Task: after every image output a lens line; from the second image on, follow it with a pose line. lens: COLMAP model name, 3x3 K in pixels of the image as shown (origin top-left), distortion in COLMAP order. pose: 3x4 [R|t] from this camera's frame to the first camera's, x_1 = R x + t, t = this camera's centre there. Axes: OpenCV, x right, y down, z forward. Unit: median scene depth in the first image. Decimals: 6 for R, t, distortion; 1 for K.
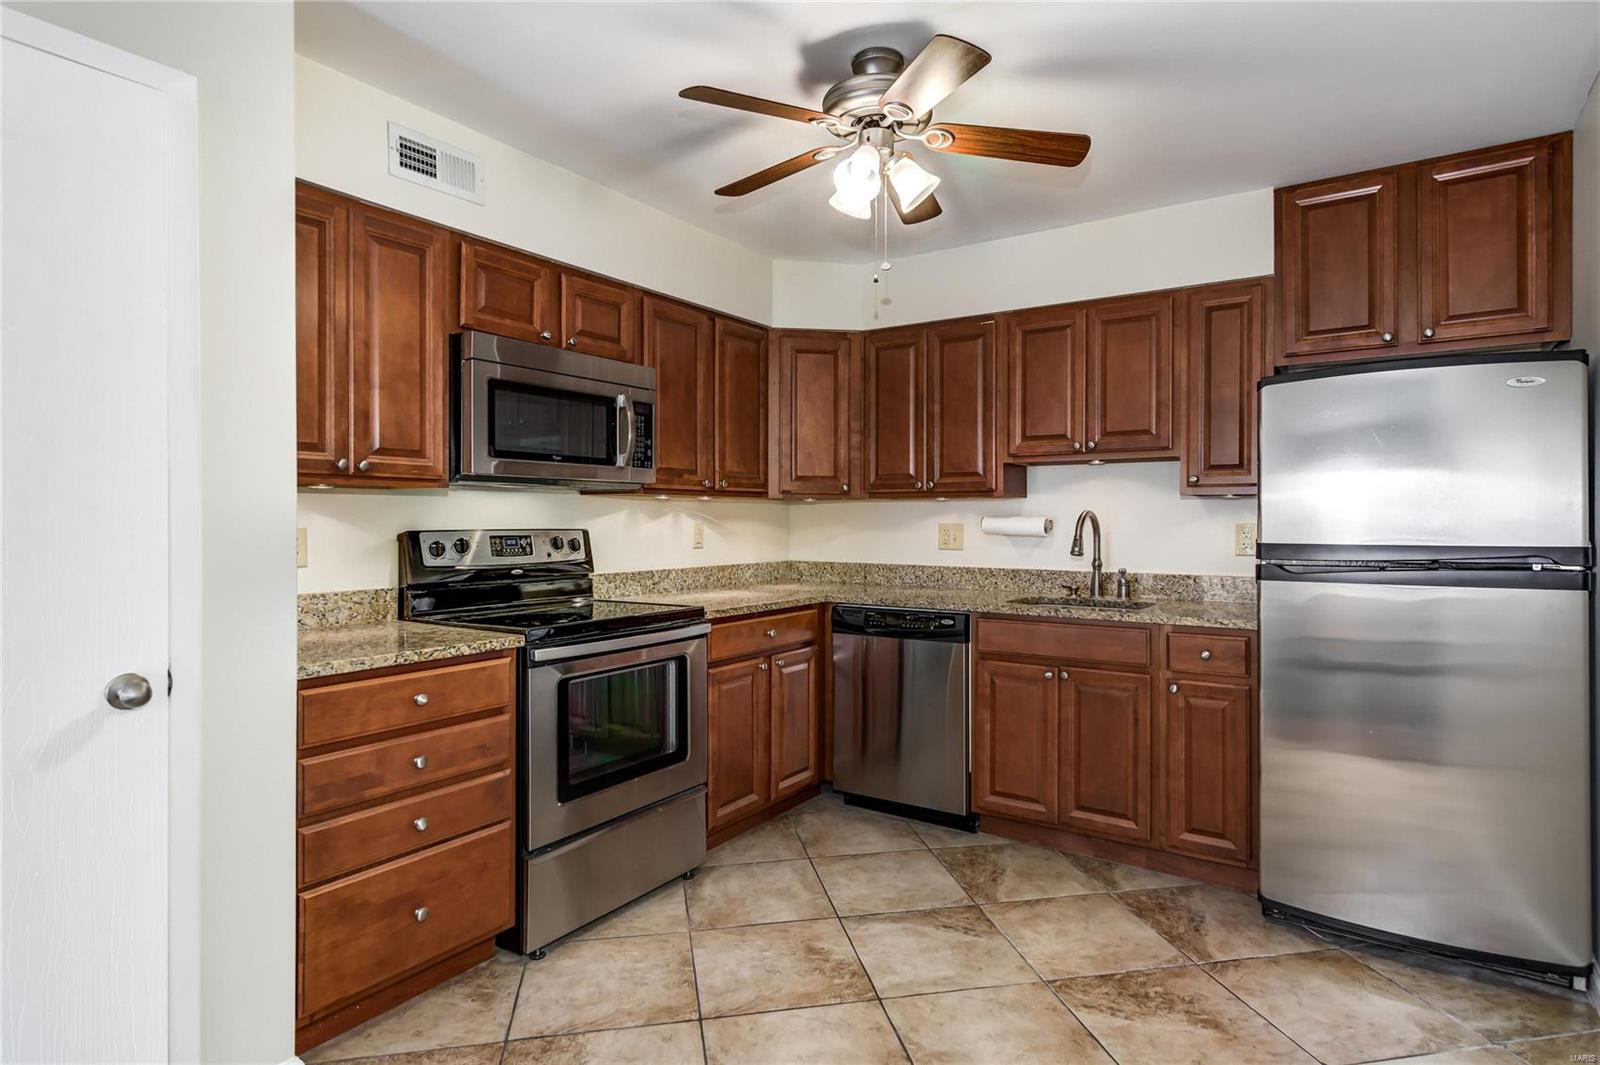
lens RADIAL K [[856.2, 0, 805.1], [0, 856.2, 520.5], [0, 0, 1]] dist [0.002422, 0.000875]
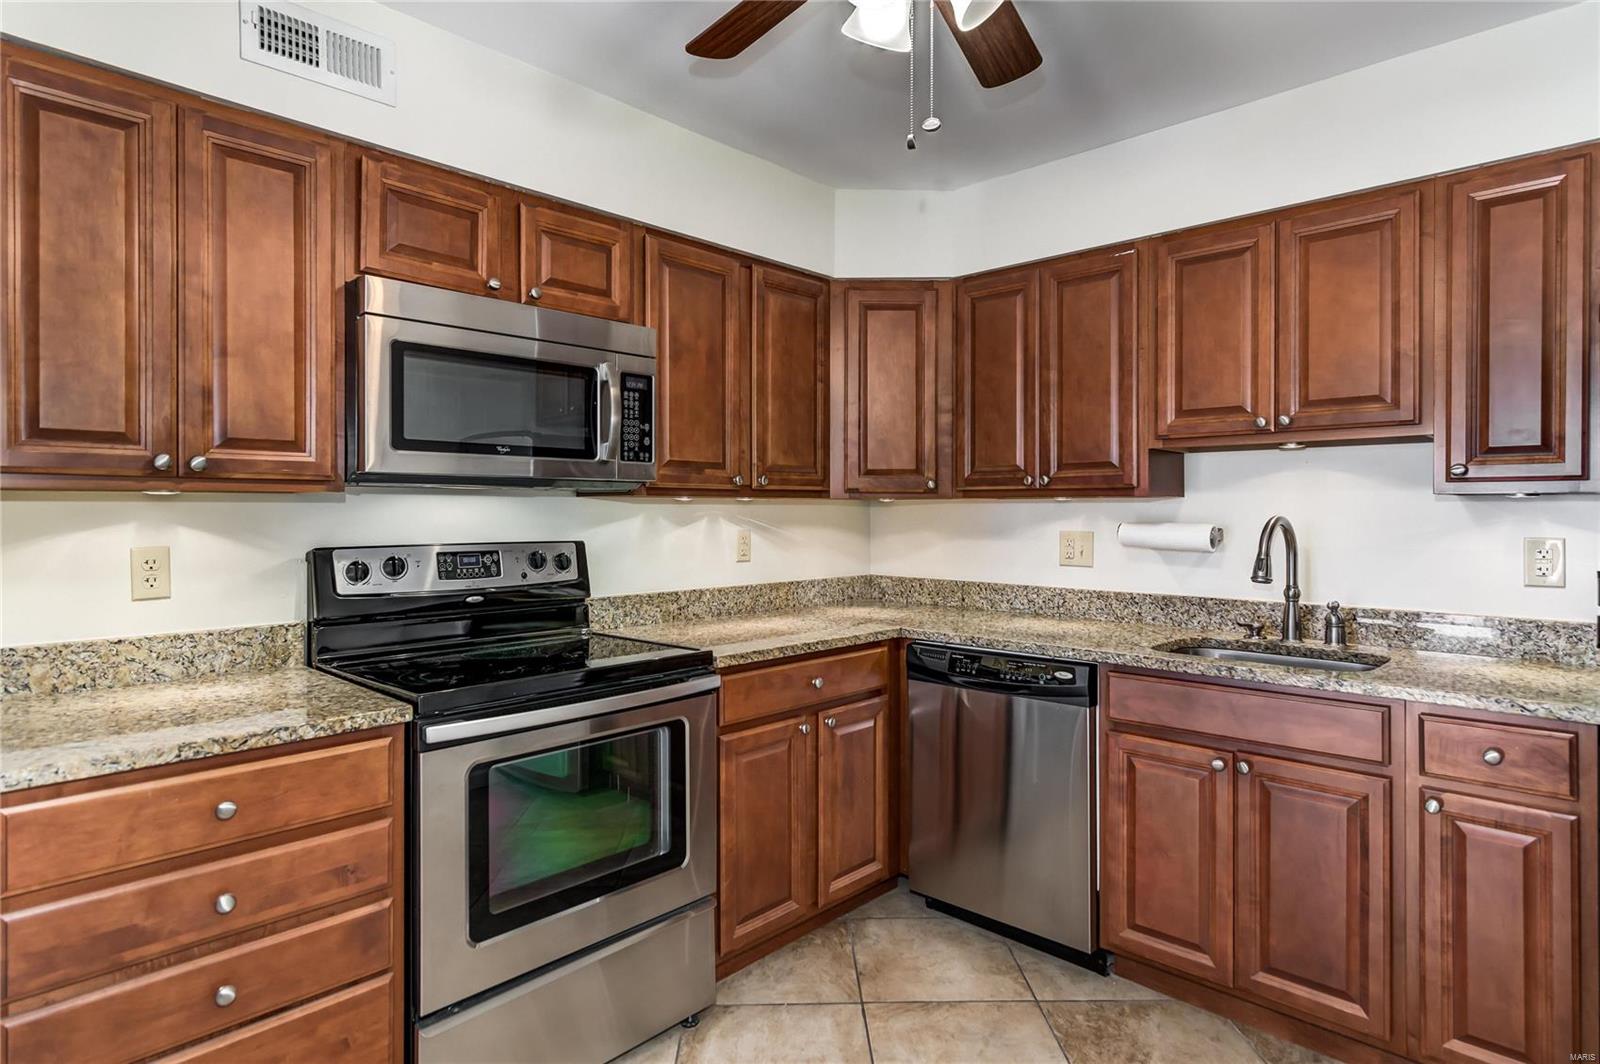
lens RADIAL K [[875.1, 0, 793.5], [0, 875.1, 509.8], [0, 0, 1]] dist [0.004105, 0.000782]
pose [[0.985408, -0.000971, -0.170207, 0.075834], [0.000506, 0.999996, -0.002778, -0.017320], [0.170209, 0.002652, 0.985404, 0.273552]]
